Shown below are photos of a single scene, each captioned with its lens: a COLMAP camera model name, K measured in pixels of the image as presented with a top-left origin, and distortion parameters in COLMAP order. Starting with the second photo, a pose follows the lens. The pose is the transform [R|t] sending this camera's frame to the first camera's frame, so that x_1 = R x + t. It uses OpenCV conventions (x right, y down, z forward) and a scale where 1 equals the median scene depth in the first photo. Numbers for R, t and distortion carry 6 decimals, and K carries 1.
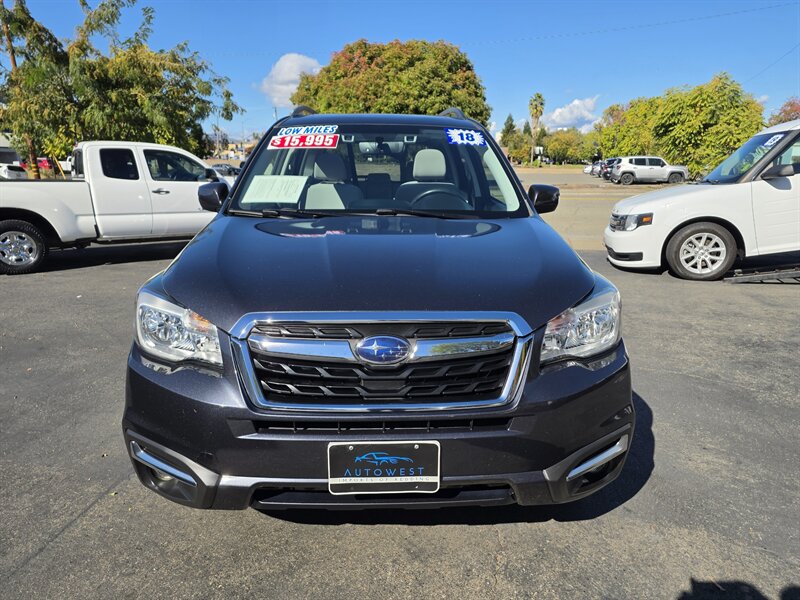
lens RADIAL K [[539.2, 0, 400.0], [0, 539.2, 300.0], [0, 0, 1]] dist [0.034830, -0.028113]
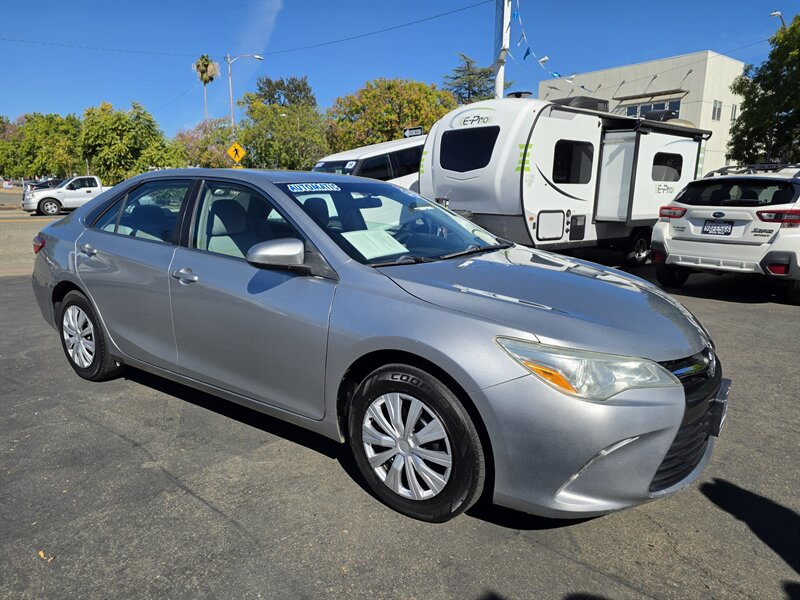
lens RADIAL K [[531.5, 0, 390.1], [0, 531.5, 299.3], [0, 0, 1]] dist [0.050547, -0.037678]
pose [[0.557255, -0.166054, 0.813568, -0.095919], [0.192607, 0.978926, 0.067878, -0.001848], [-0.807694, 0.118874, 0.577494, 0.000114]]
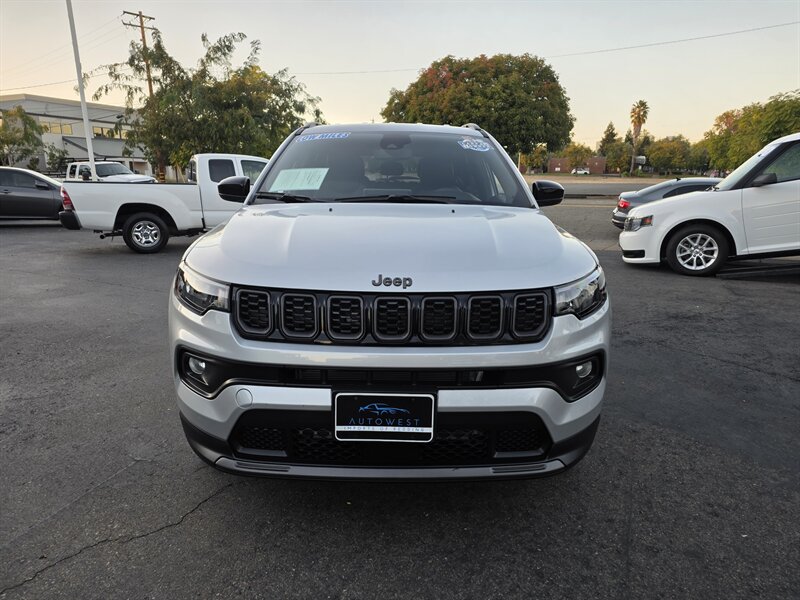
lens RADIAL K [[536.1, 0, 400.0], [0, 536.1, 300.0], [0, 0, 1]] dist [0.030002, -0.008119]
pose [[0.985160, 0.043441, -0.166052, 0.033765], [-0.045960, 0.998879, -0.011353, 0.013308], [0.165373, 0.018816, 0.986052, -0.049644]]
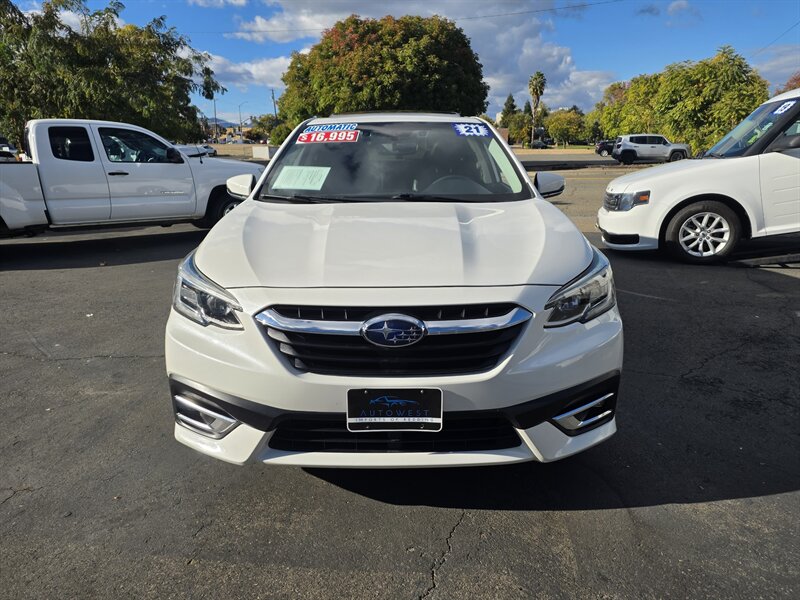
lens RADIAL K [[536.1, 0, 400.0], [0, 536.1, 300.0], [0, 0, 1]] dist [0.030002, -0.008119]
pose [[0.999939, -0.010083, -0.004553, 0.011659], [0.010222, 0.999451, 0.031527, -0.002387], [0.004233, -0.031572, 0.999493, 0.020639]]
